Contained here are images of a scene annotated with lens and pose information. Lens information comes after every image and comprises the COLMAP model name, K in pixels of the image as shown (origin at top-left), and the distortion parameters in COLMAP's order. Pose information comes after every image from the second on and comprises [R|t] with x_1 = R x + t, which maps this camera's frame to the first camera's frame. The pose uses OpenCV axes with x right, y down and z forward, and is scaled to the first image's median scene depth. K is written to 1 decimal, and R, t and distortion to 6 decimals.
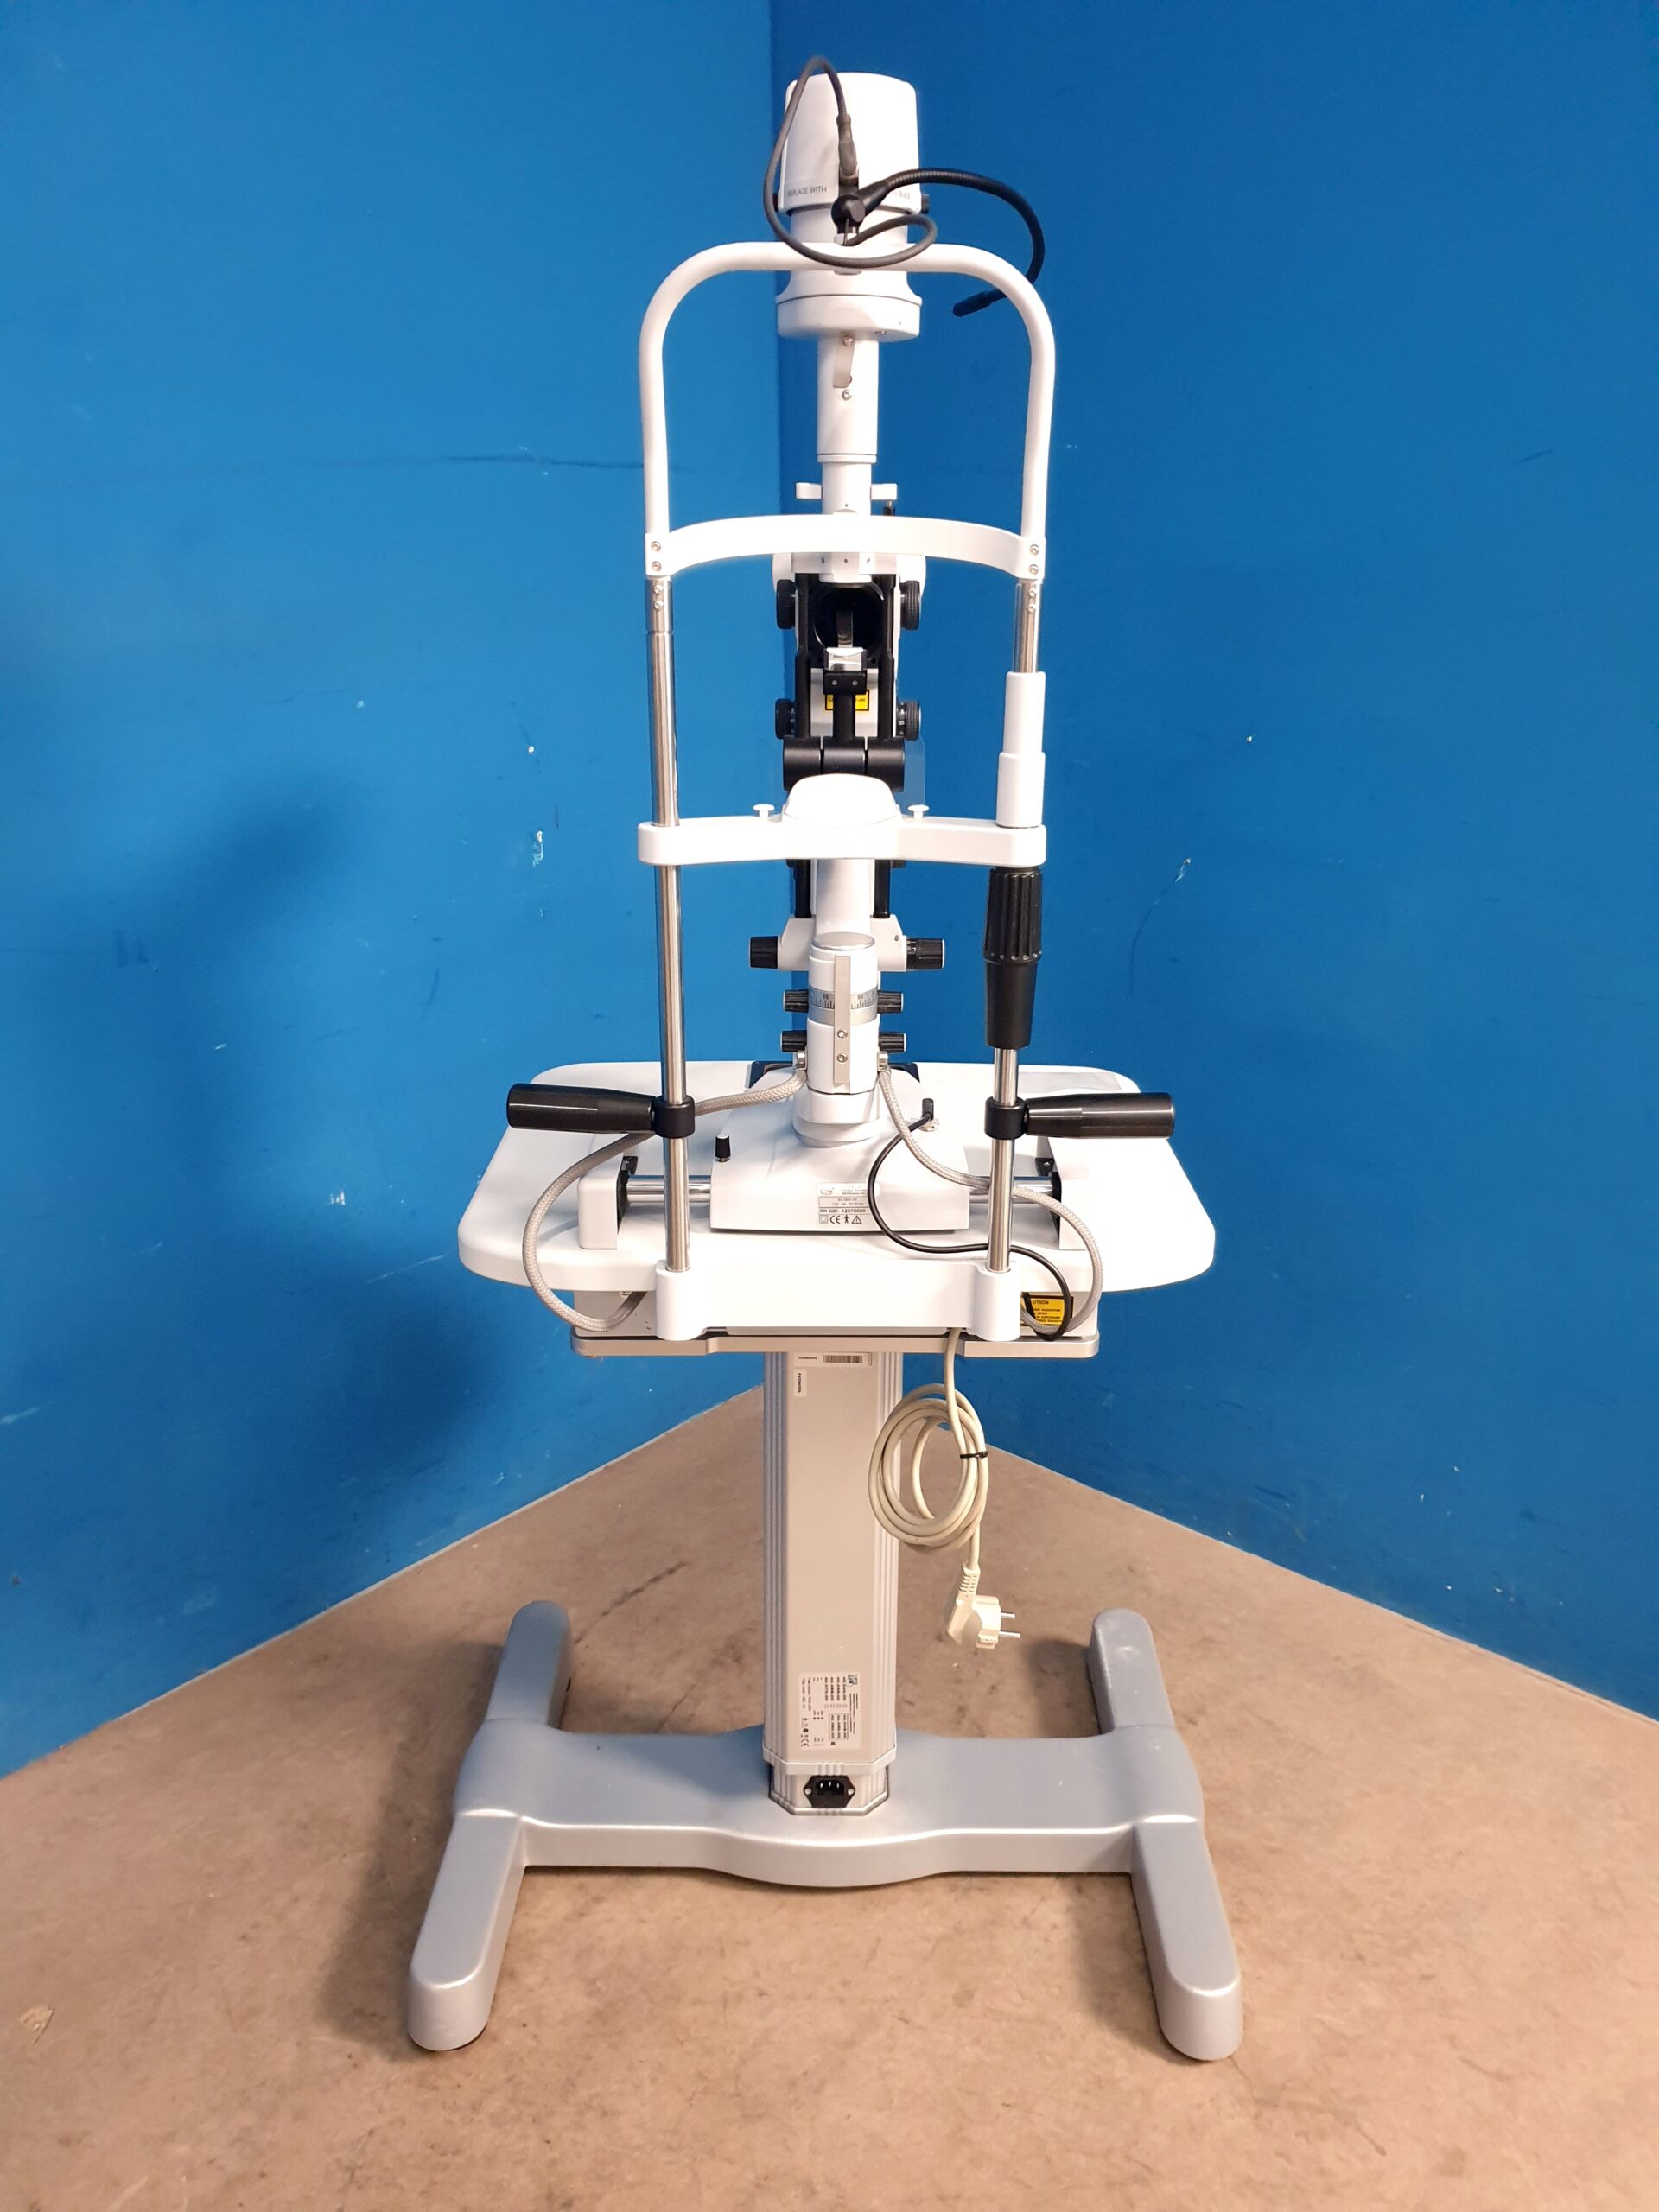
lens RADIAL K [[1760.8, 0, 842.7], [0, 1760.8, 1086.4], [0, 0, 1]] dist [-0.008533, 0.056867]
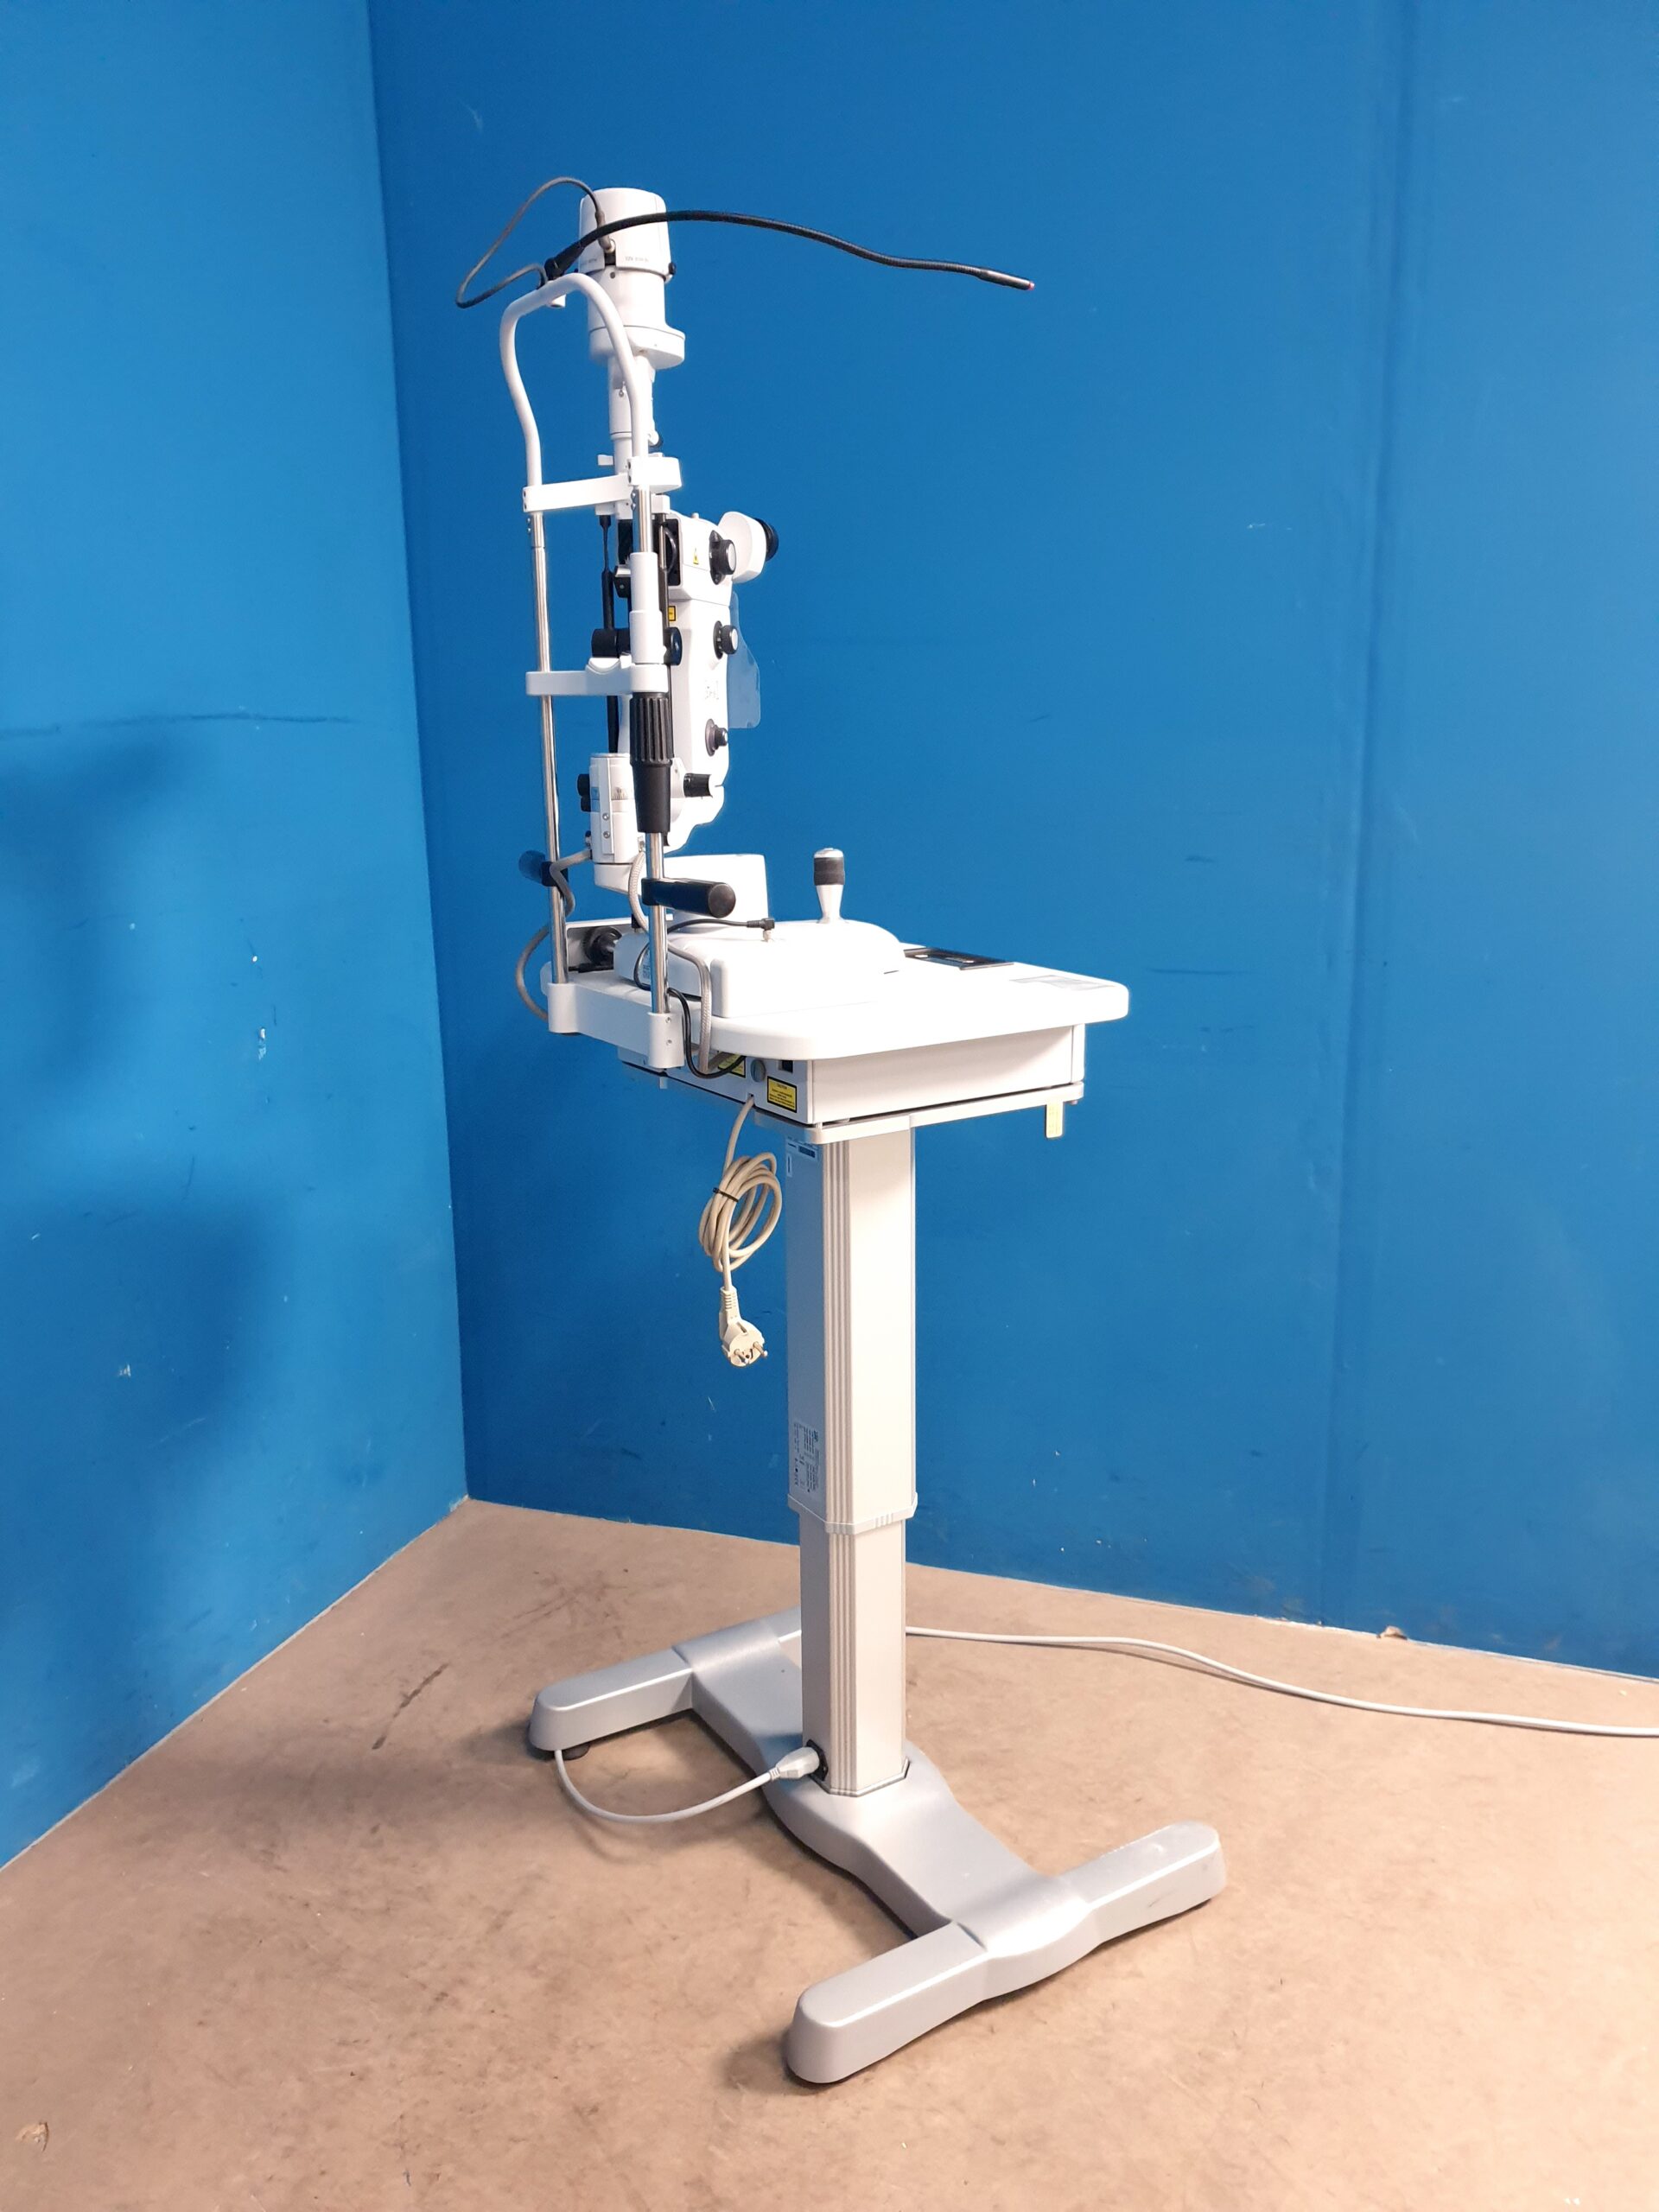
lens RADIAL K [[1757.9, 0, 823.6], [0, 1757.9, 1075.0], [0, 0, 1]] dist [-0.013527, 0.072594]
pose [[0.928852, -0.079209, 0.361884, -0.340660], [0.121687, 0.987905, -0.096104, 0.051779], [-0.349894, 0.133303, 0.927256, -0.246532]]
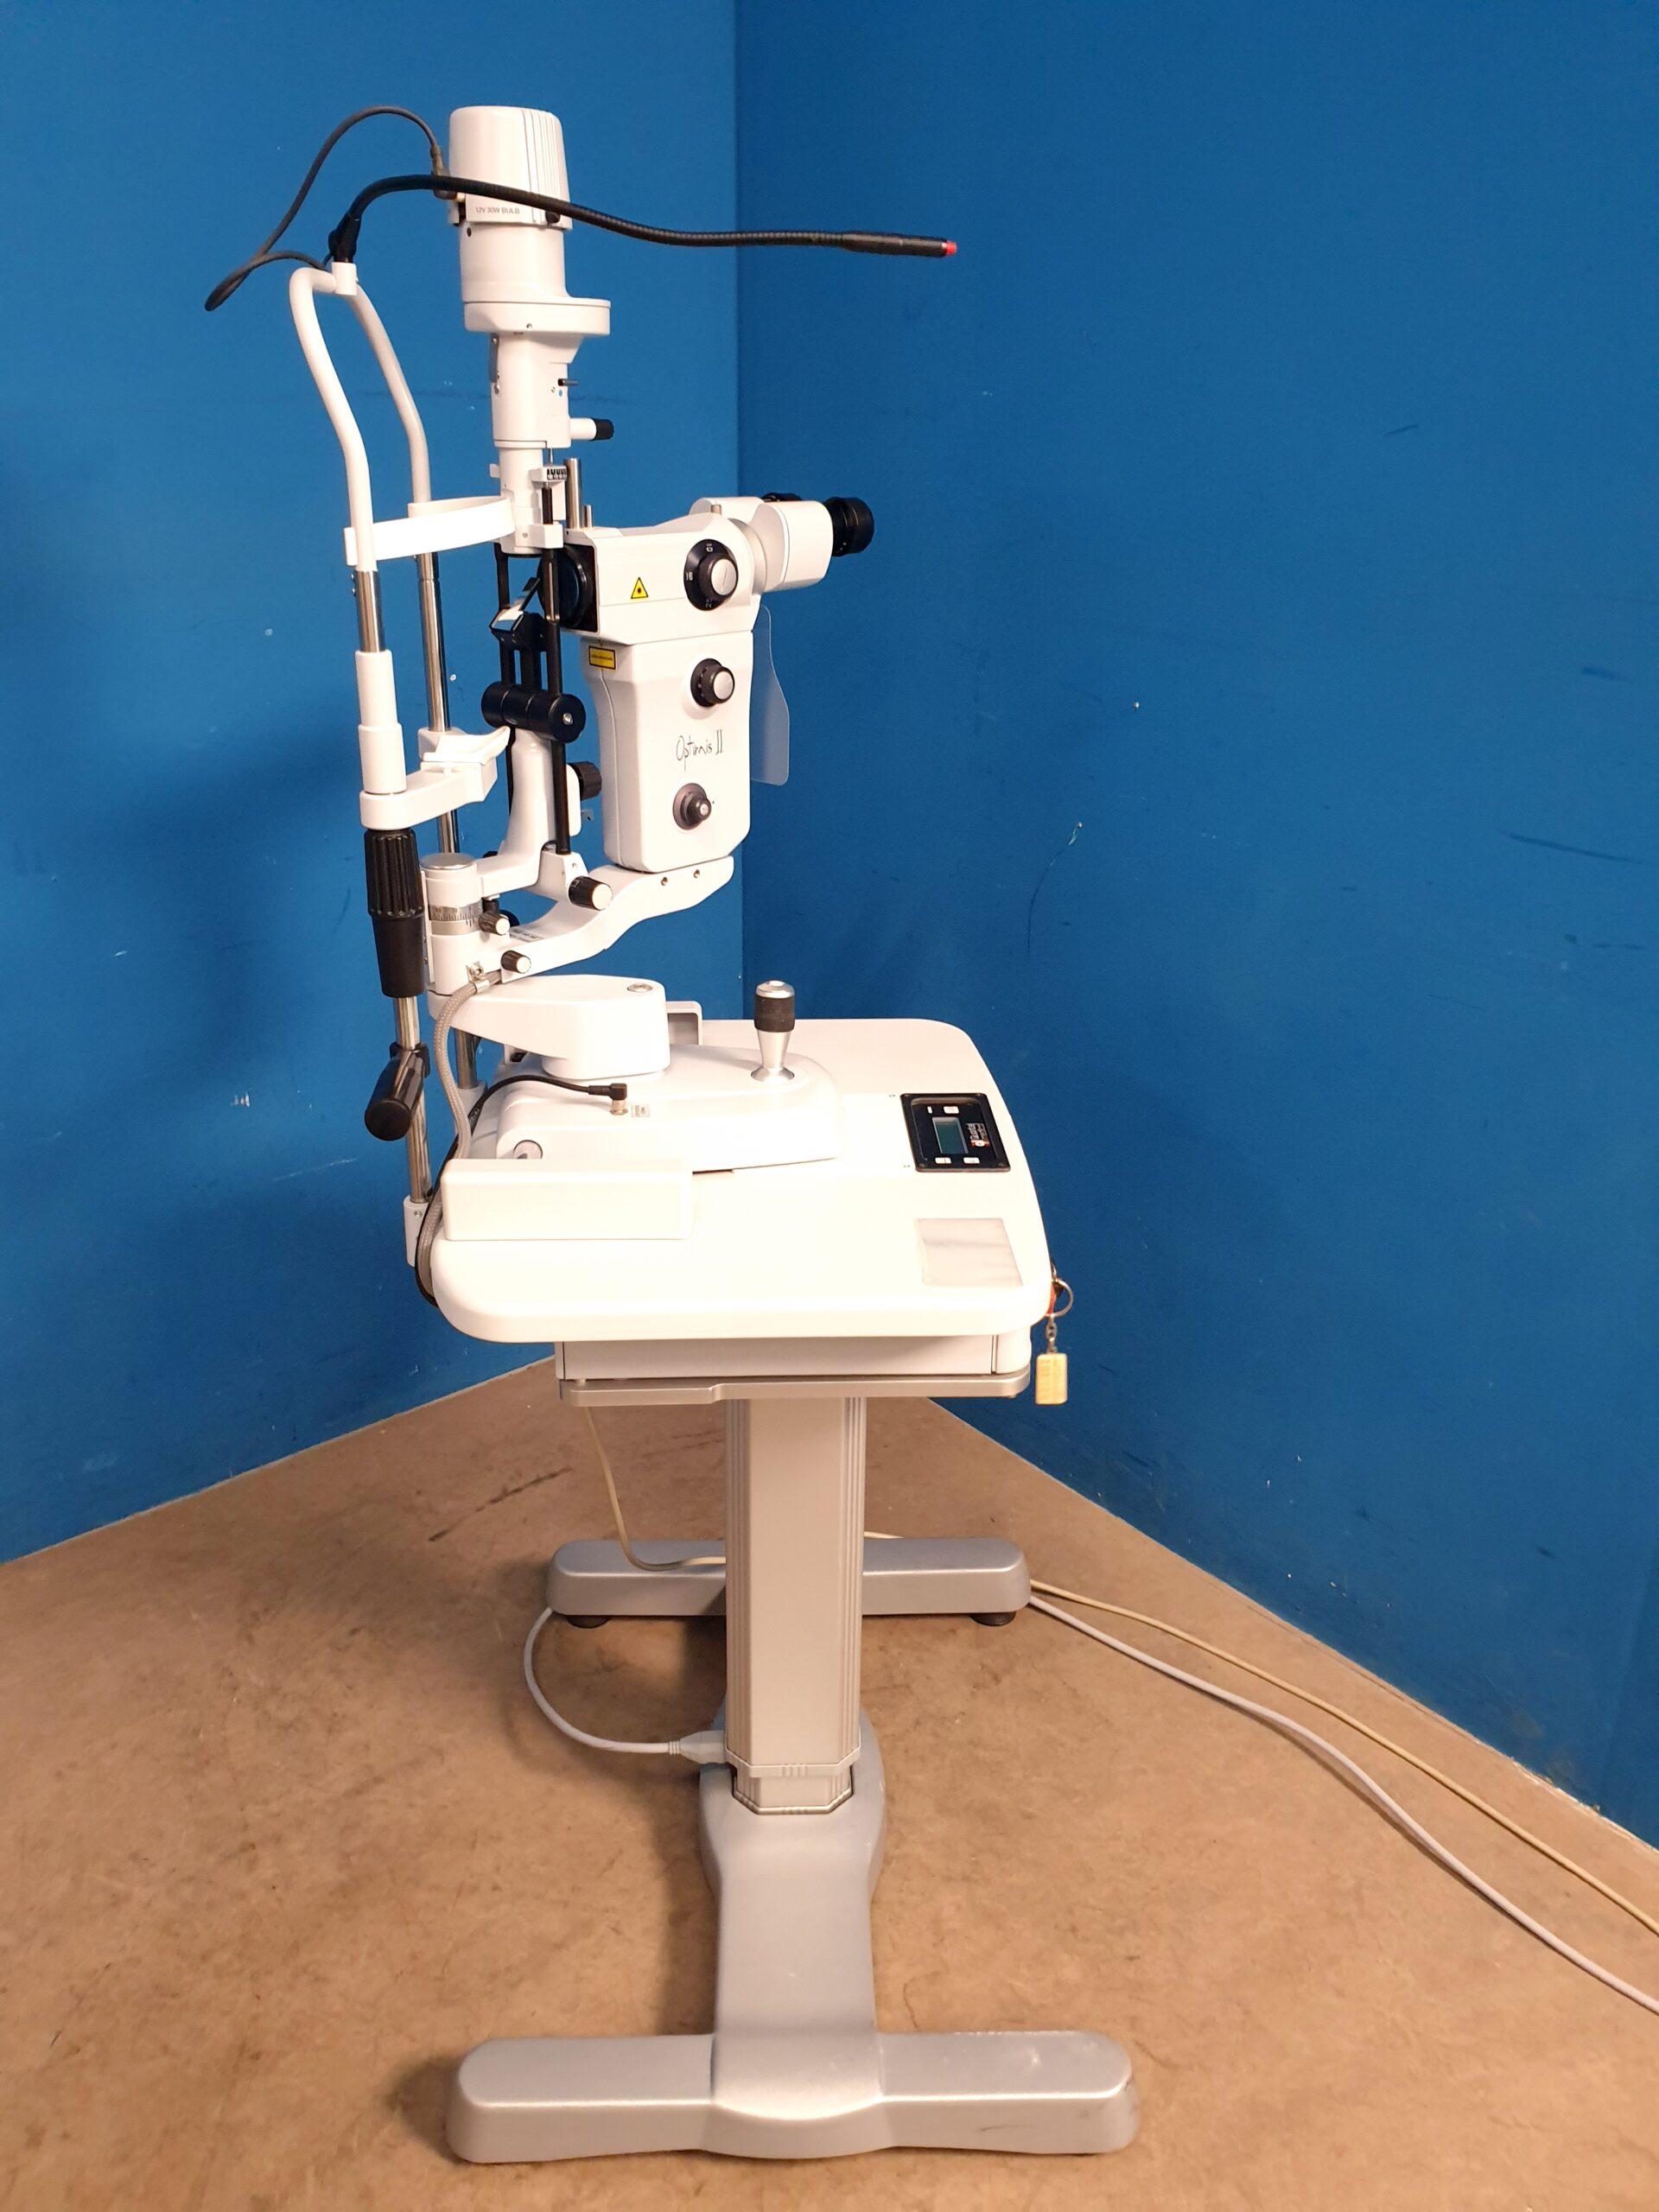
lens RADIAL K [[1757.9, 0, 823.6], [0, 1757.9, 1075.0], [0, 0, 1]] dist [-0.013527, 0.072594]
pose [[0.988908, 0.074494, -0.128496, 0.246386], [-0.066598, 0.995681, 0.064691, -0.054513], [0.132760, -0.055416, 0.989598, 0.004223]]
